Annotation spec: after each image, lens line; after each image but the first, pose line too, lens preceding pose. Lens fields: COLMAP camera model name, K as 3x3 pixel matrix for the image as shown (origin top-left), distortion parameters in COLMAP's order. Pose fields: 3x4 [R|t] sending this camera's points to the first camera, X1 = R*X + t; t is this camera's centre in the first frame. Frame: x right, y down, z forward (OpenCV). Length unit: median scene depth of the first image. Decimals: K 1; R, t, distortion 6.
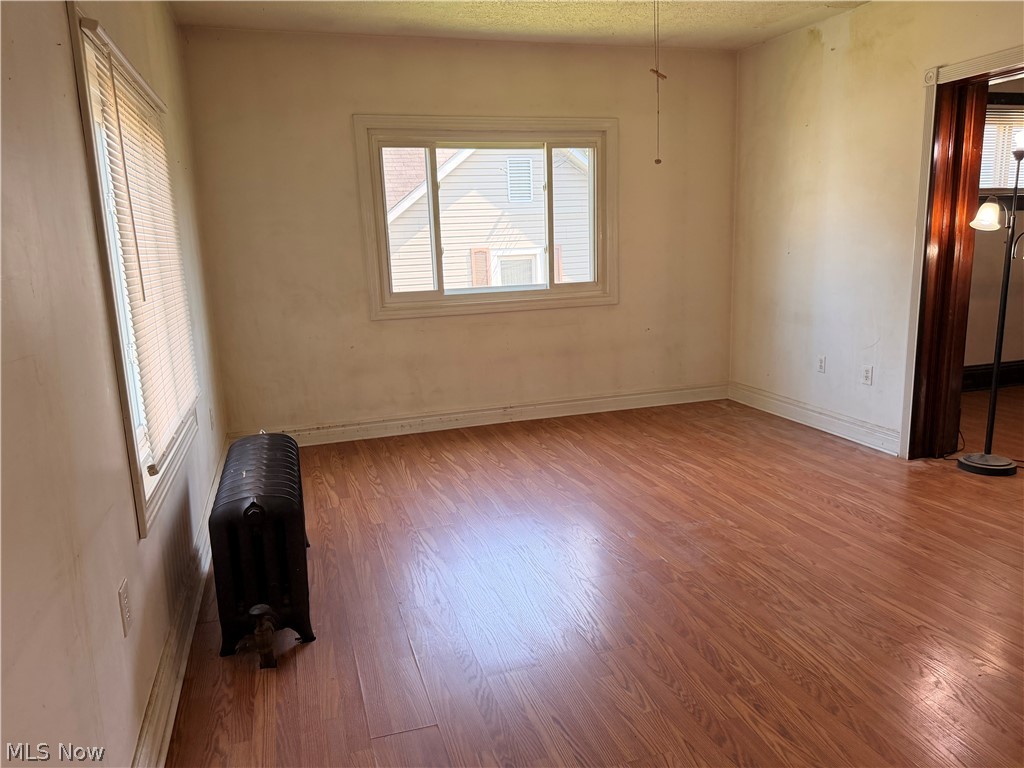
lens RADIAL K [[724.5, 0, 514.9], [0, 724.5, 391.6], [0, 0, 1]] dist [-0.005475, -0.008565]
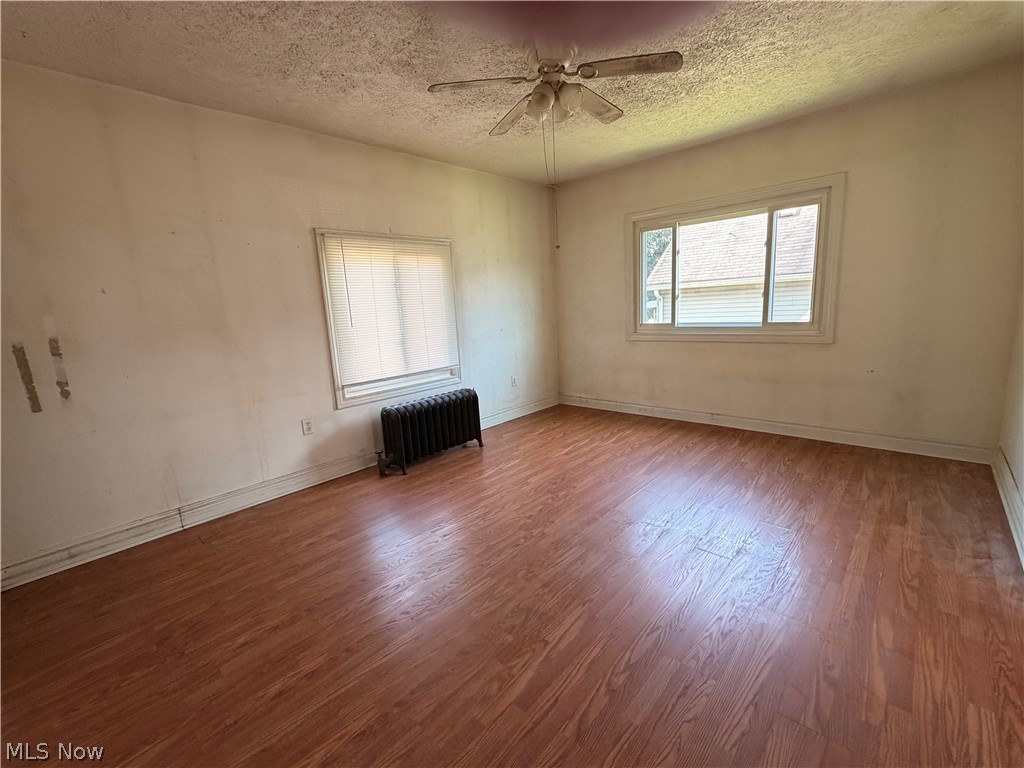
lens RADIAL K [[446.4, 0, 511.4], [0, 446.4, 373.3], [0, 0, 1]] dist [-0.003170, -0.000601]
pose [[0.489717, 0.145964, -0.859577, 0.528055], [-0.138336, 0.986406, 0.088688, -0.076006], [0.860837, 0.075478, 0.503252, 0.275054]]
